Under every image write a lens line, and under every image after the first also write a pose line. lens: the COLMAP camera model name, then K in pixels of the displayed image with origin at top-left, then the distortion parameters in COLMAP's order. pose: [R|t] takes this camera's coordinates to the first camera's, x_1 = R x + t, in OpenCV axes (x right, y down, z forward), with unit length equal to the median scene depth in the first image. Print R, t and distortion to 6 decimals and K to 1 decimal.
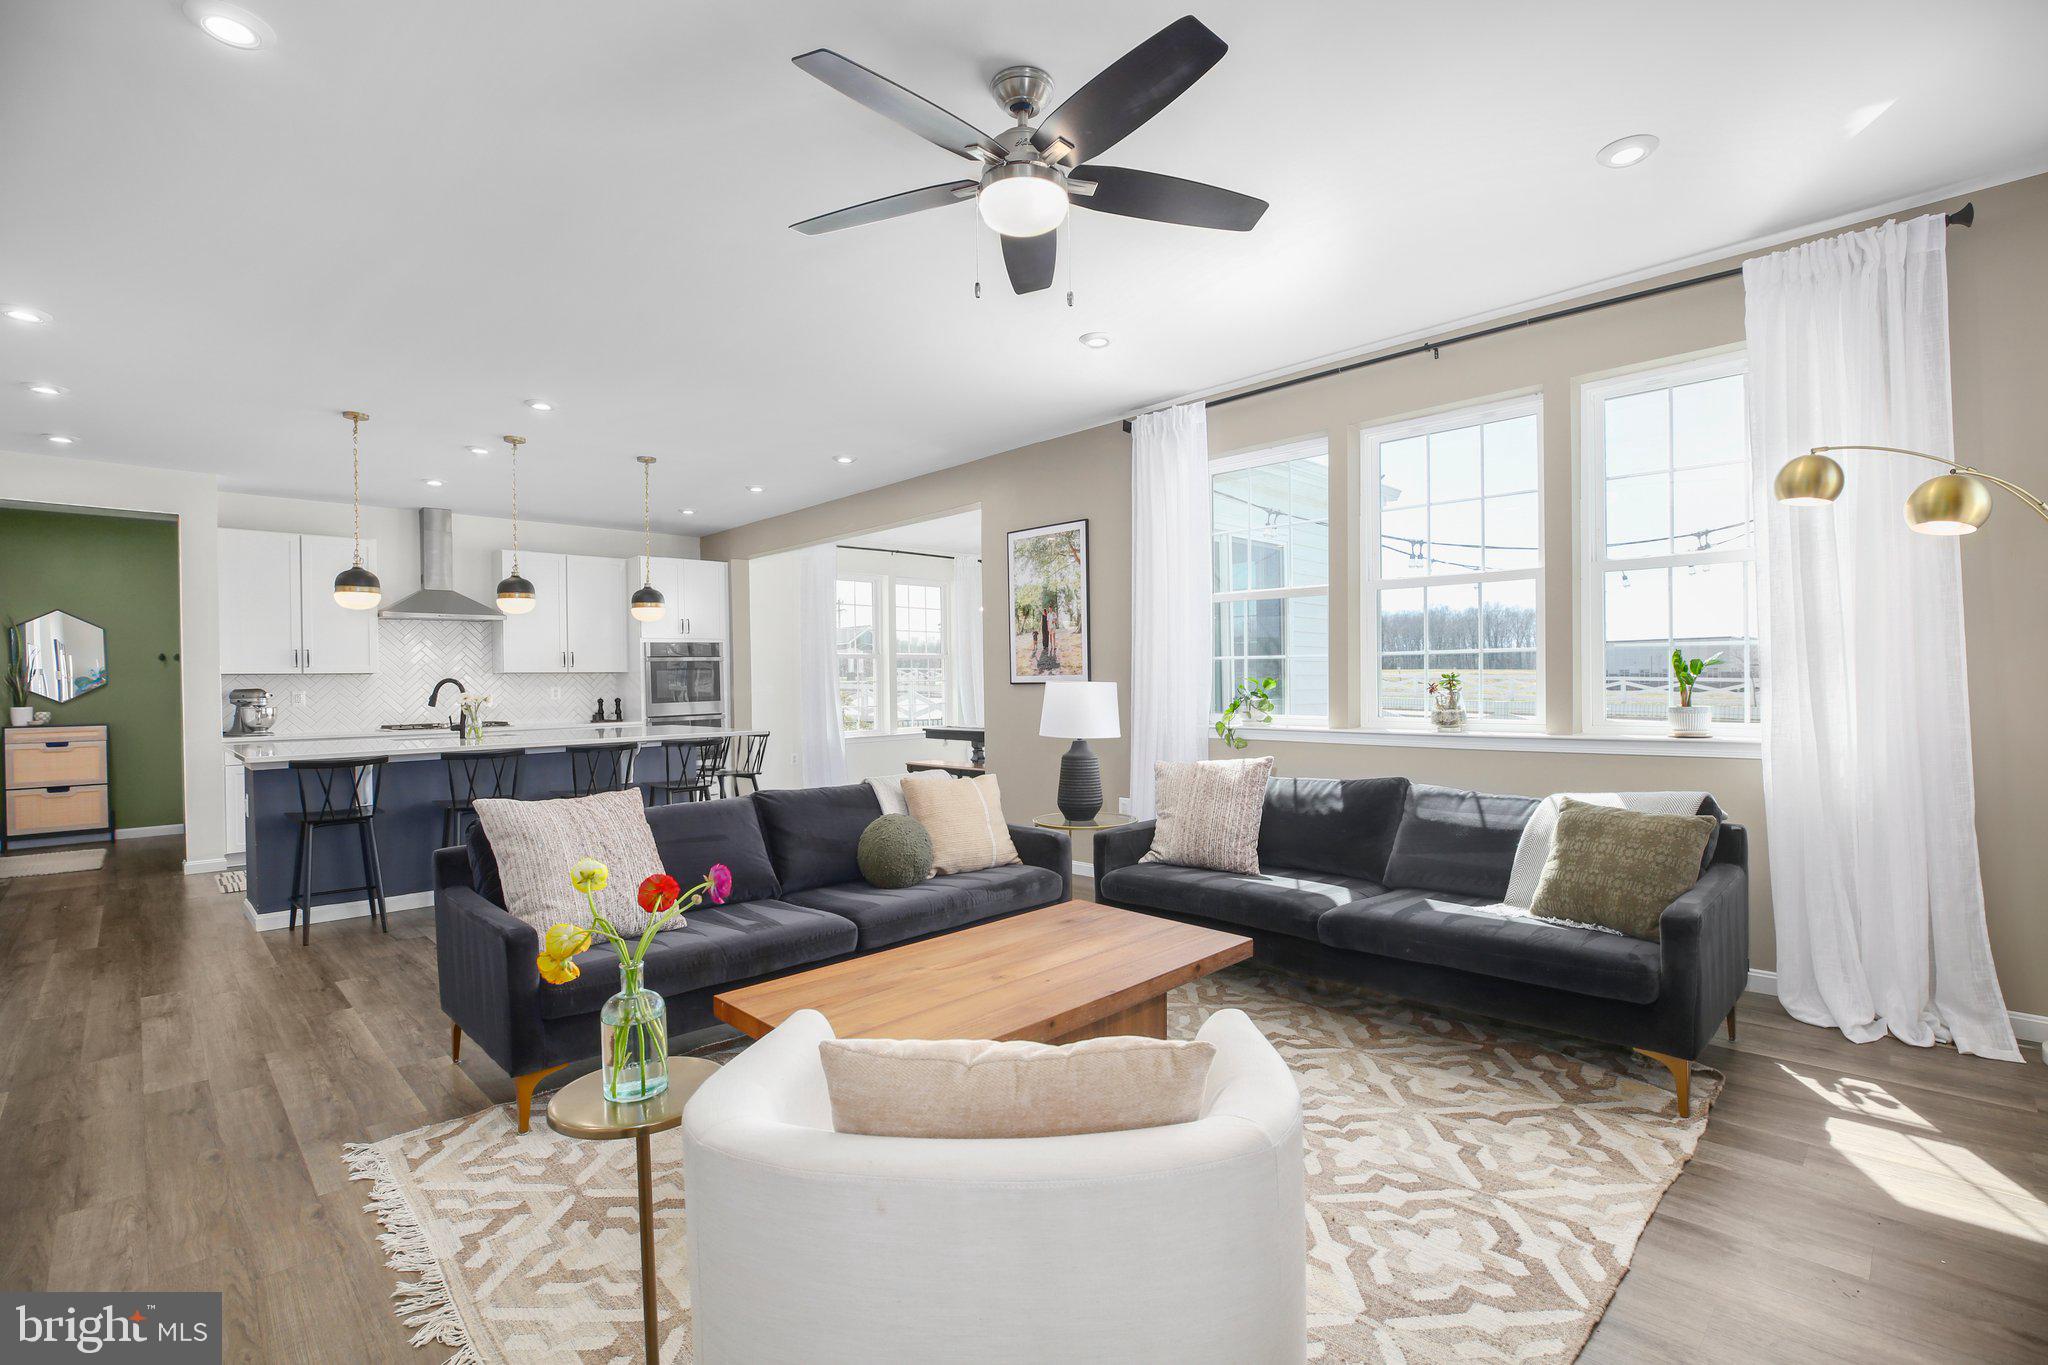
lens RADIAL K [[930.7, 0, 1032.8], [0, 930.7, 682.1], [0, 0, 1]] dist [-0.041113, 0.016136]
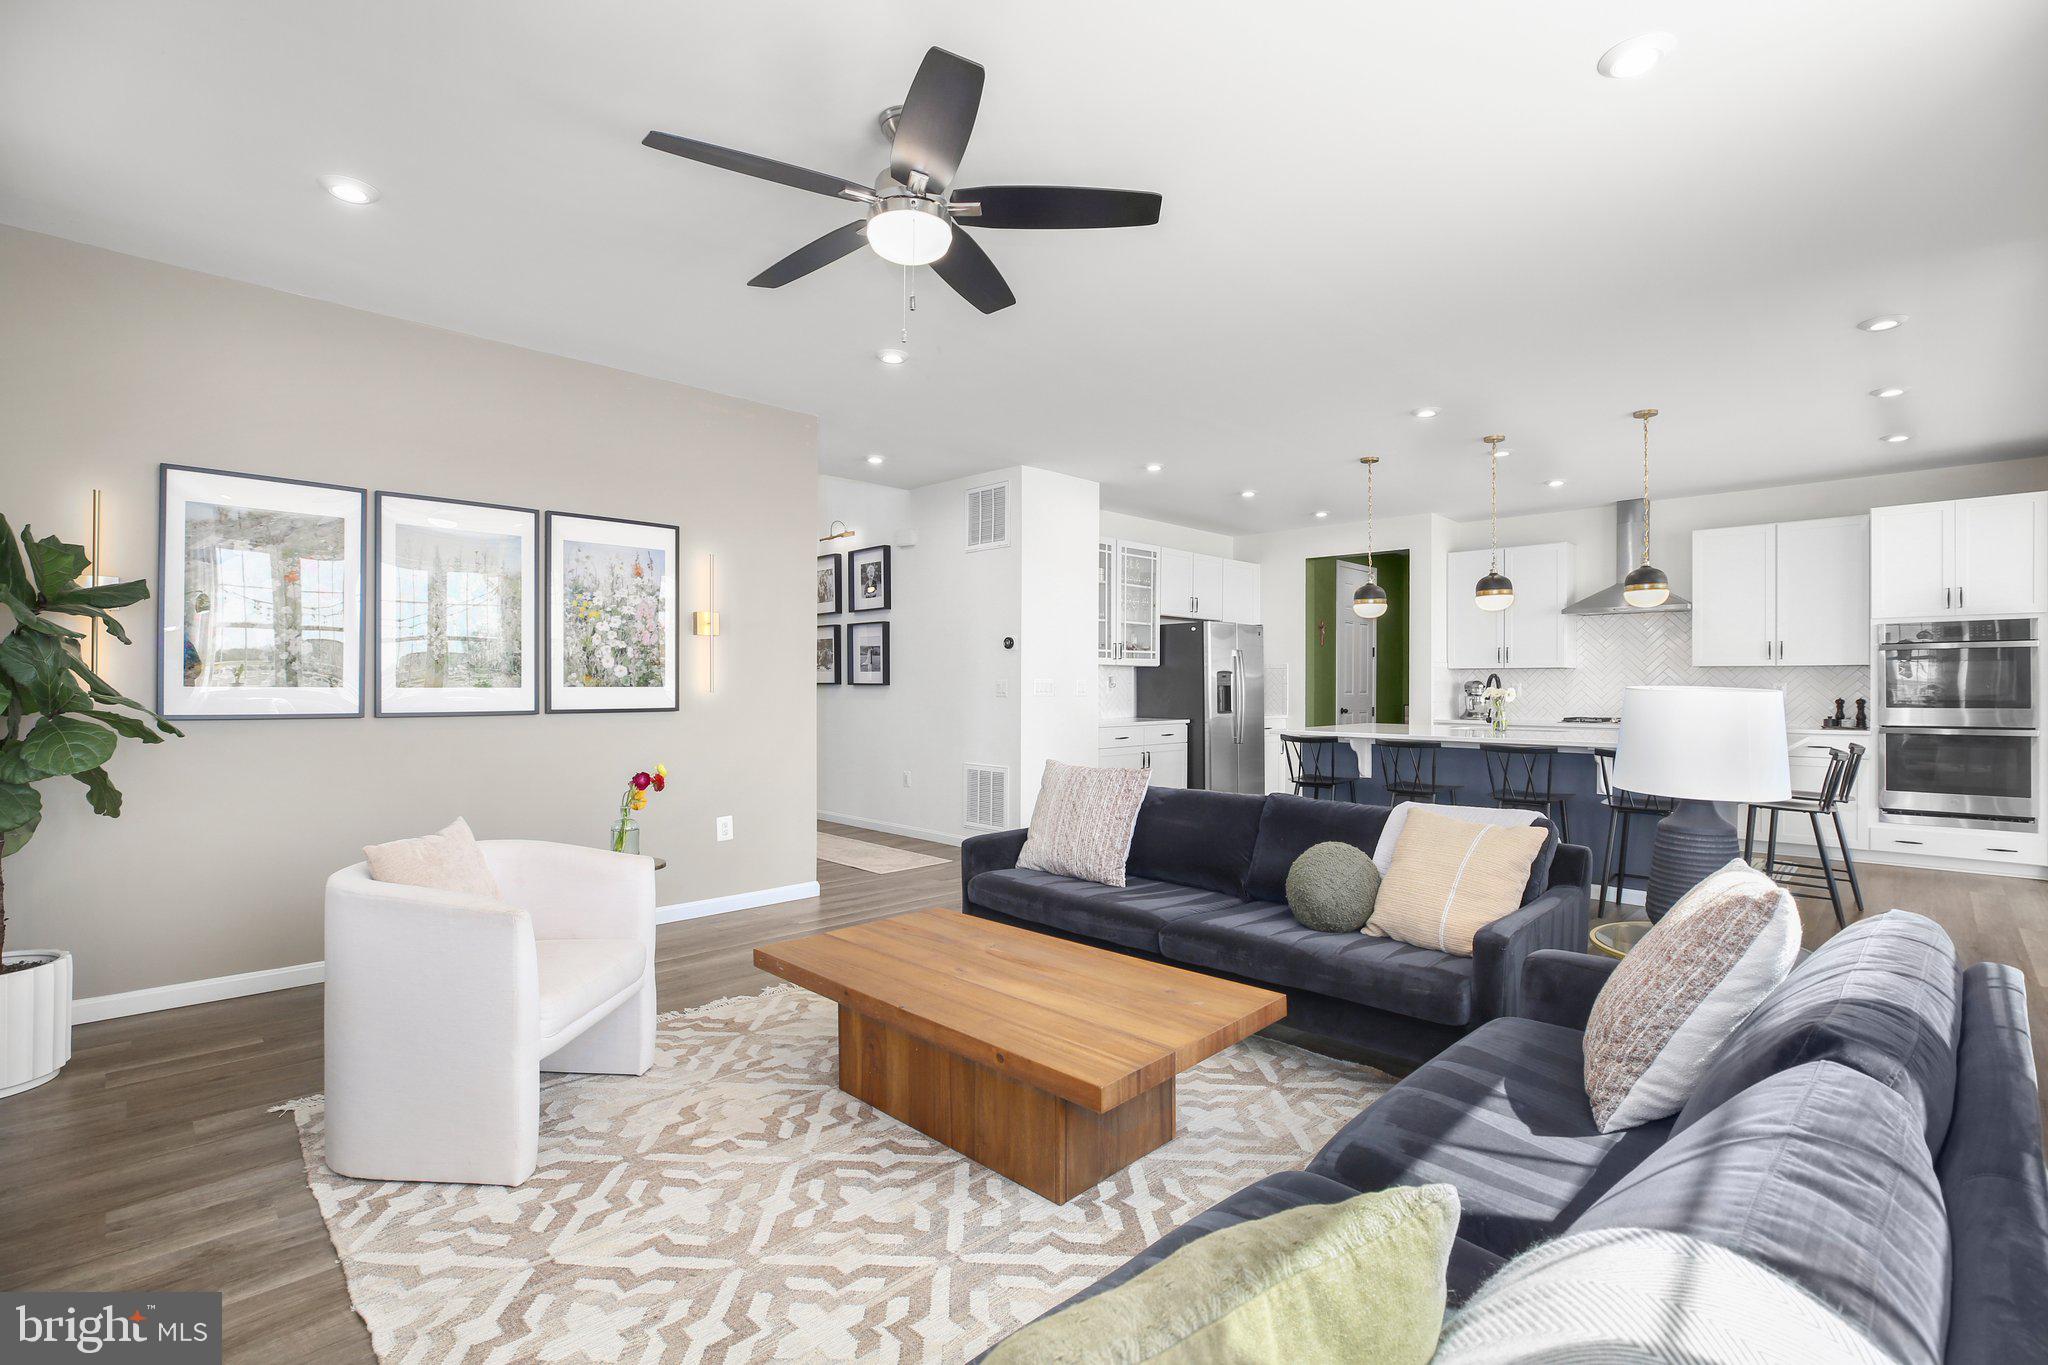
lens RADIAL K [[930.7, 0, 1032.8], [0, 930.7, 682.1], [0, 0, 1]] dist [-0.041113, 0.016136]
pose [[0.010221, 0.014758, -0.999839, 0.424406], [-0.002833, 0.999888, 0.014729, -0.008427], [0.999944, 0.002682, 0.010262, 0.454629]]
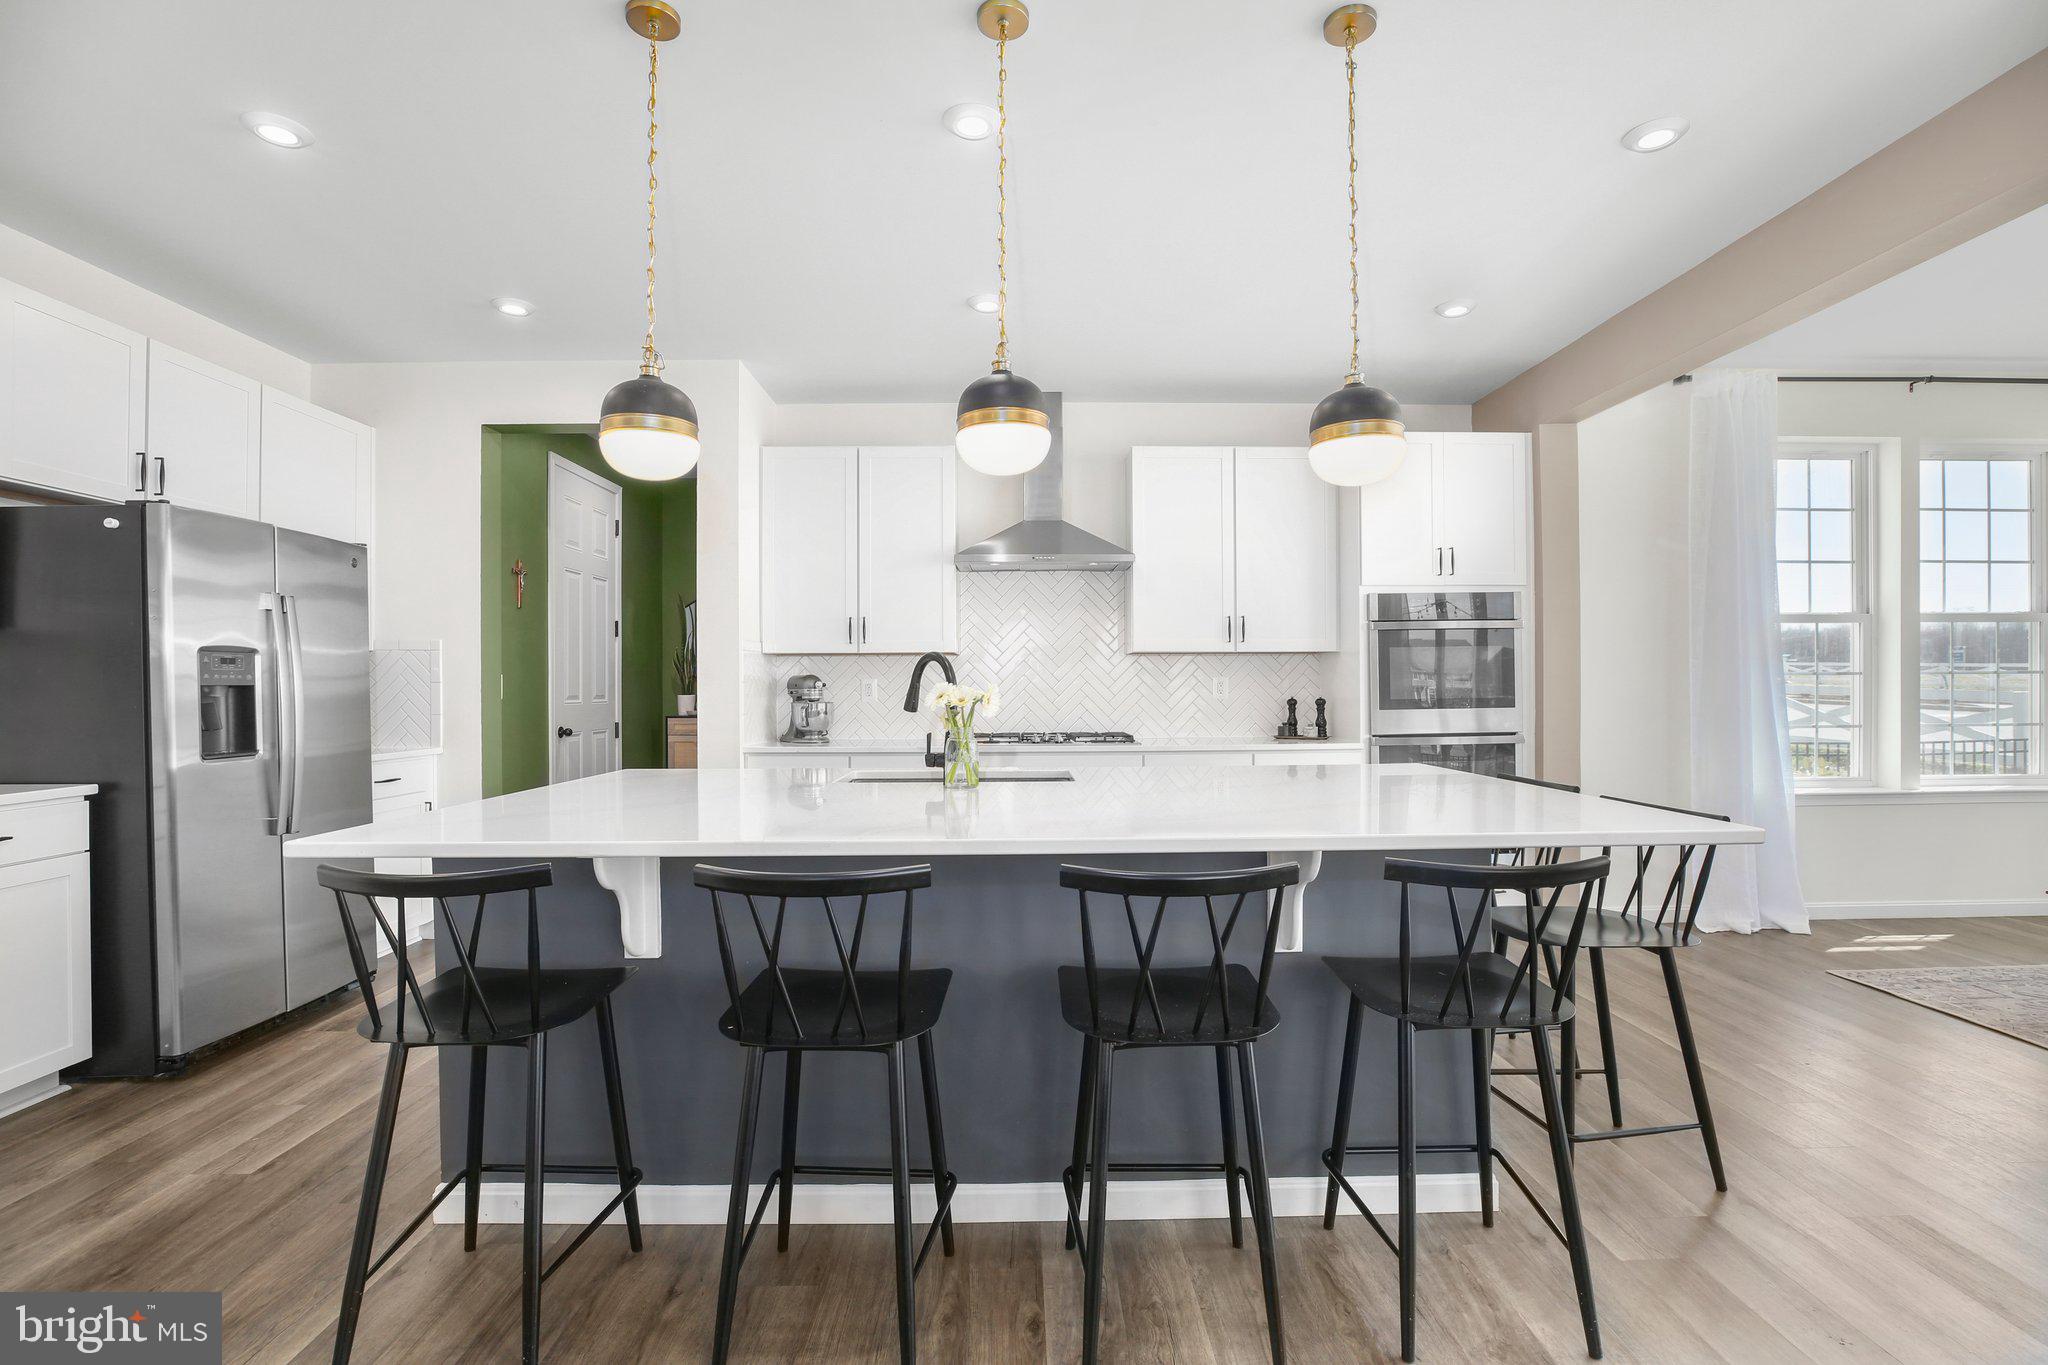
lens RADIAL K [[930.7, 0, 1032.8], [0, 930.7, 682.1], [0, 0, 1]] dist [-0.041113, 0.016136]
pose [[0.722432, 0.010197, -0.691367, -0.274706], [-0.007755, 0.999948, 0.006644, 0.007626], [0.691399, 0.000562, 0.722473, 0.694249]]
